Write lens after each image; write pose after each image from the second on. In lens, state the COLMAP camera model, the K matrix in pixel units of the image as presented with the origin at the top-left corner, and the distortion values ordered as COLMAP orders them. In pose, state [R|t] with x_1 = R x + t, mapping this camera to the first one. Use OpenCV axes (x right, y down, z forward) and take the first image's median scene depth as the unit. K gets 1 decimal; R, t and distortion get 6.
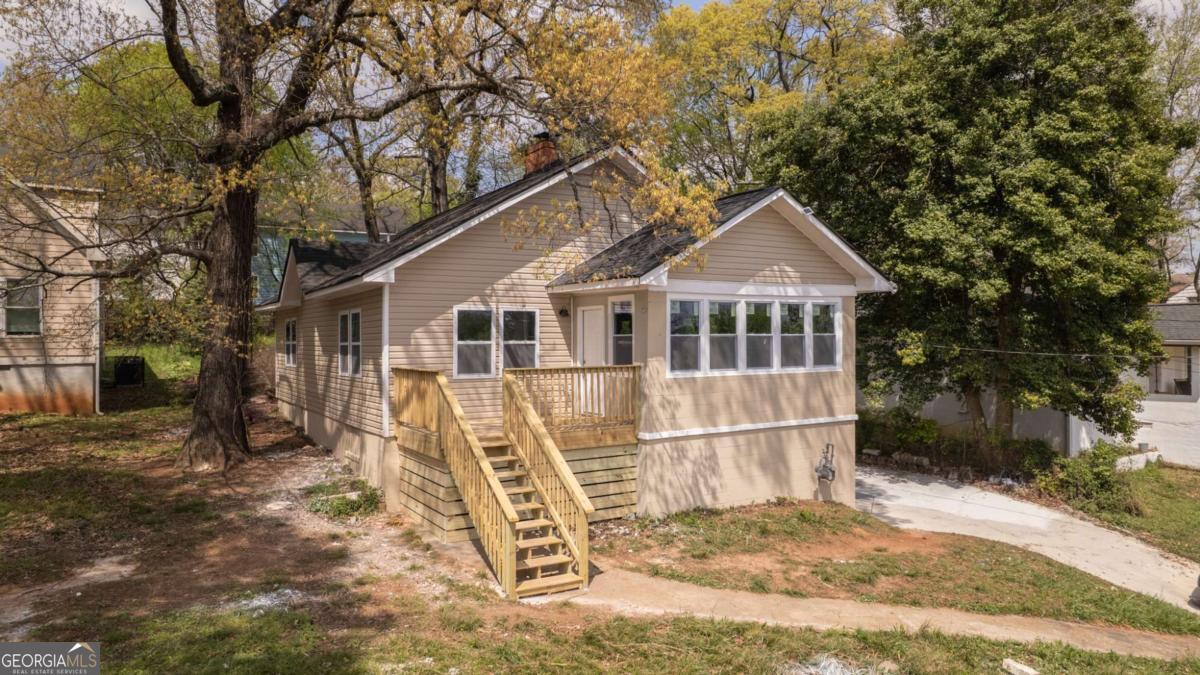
lens RADIAL K [[761.1, 0, 600.0], [0, 761.1, 337.5], [0, 0, 1]] dist [-0.053088, 0.001569]
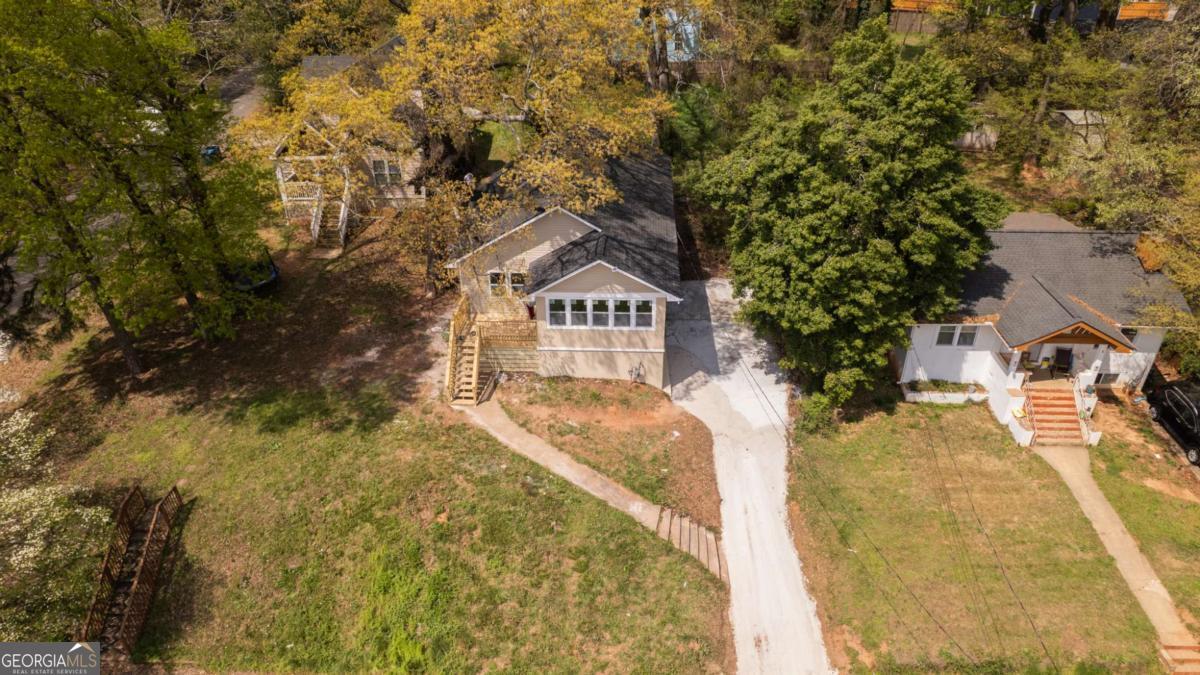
lens RADIAL K [[761.1, 0, 600.0], [0, 761.1, 337.5], [0, 0, 1]] dist [-0.053088, 0.001569]
pose [[0.820088, 0.294179, -0.490830, 1.305017], [0.012941, 0.847985, 0.529862, -1.101466], [0.572091, -0.440885, 0.691616, -0.533883]]
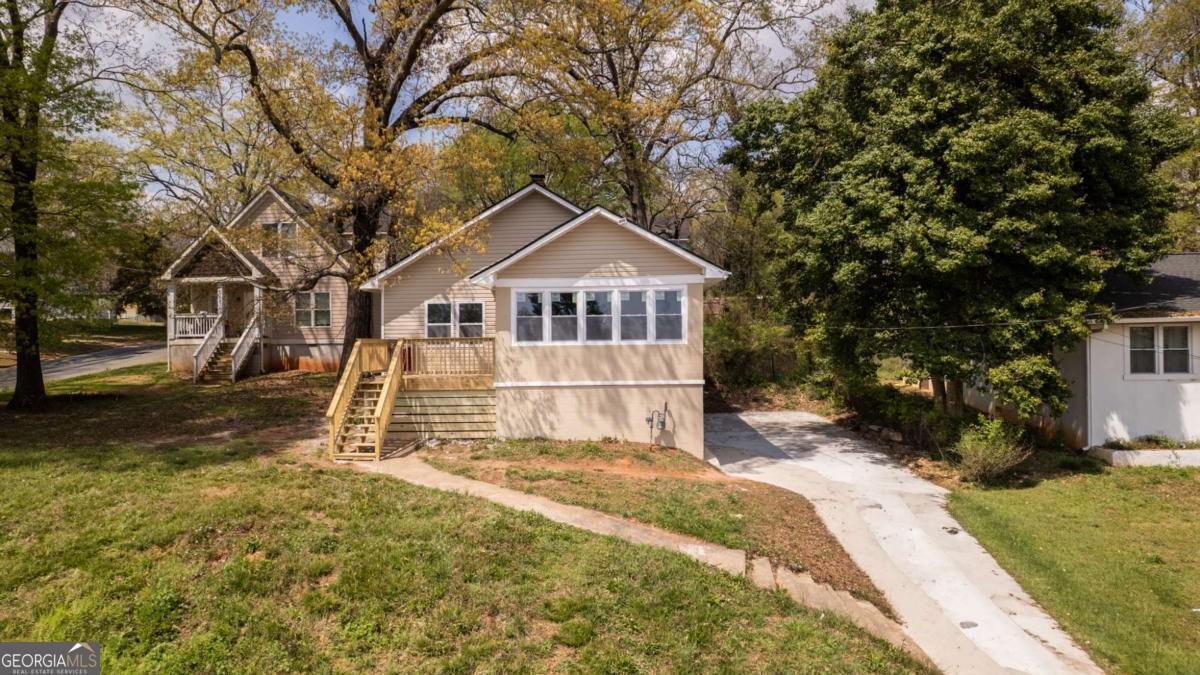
lens RADIAL K [[761.1, 0, 600.0], [0, 761.1, 337.5], [0, 0, 1]] dist [-0.053088, 0.001569]
pose [[0.842945, -0.004479, -0.537981, 0.946831], [0.008747, 0.999947, 0.005379, 0.028341], [0.537929, -0.009240, 0.842940, -0.137726]]
